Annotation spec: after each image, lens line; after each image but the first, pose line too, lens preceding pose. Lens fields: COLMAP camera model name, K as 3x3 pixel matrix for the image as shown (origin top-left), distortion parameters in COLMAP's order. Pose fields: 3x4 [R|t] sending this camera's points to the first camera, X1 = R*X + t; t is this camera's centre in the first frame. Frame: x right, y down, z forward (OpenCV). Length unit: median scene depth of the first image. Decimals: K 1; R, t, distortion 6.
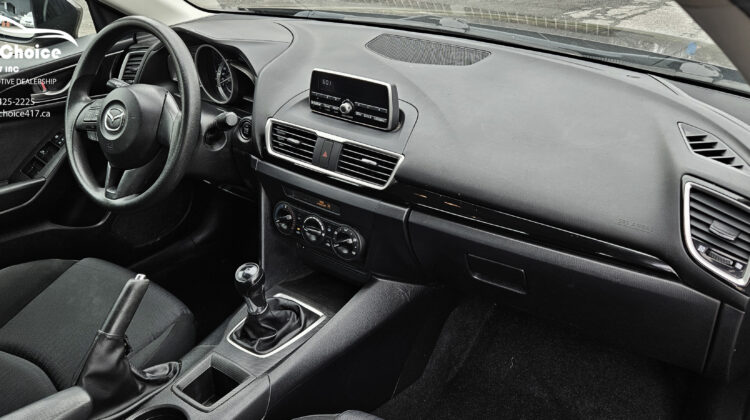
lens RADIAL K [[601.2, 0, 375.0], [0, 601.2, 210.0], [0, 0, 1]] dist [0.063848, -0.003142]
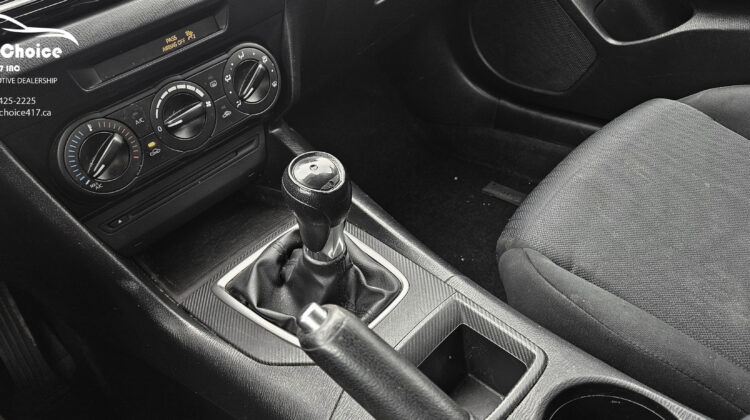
lens RADIAL K [[601.2, 0, 375.0], [0, 601.2, 210.0], [0, 0, 1]] dist [0.063848, -0.003142]
pose [[0.127143, -0.619282, 0.774806, -0.517246], [0.596475, 0.671857, 0.439118, -0.037187], [-0.792497, 0.406322, 0.454808, 0.726159]]
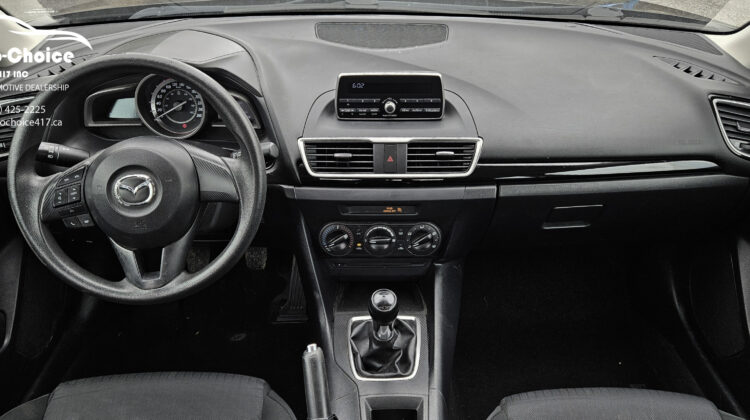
lens RADIAL K [[666.6, 0, 402.3], [0, 666.6, 209.2], [0, 0, 1]] dist [0.041885, 0.000291]
pose [[0.789144, -0.311551, 0.529327, -0.644939], [0.280149, 0.949514, 0.141206, -0.158340], [-0.546597, 0.036859, 0.836584, 0.098527]]
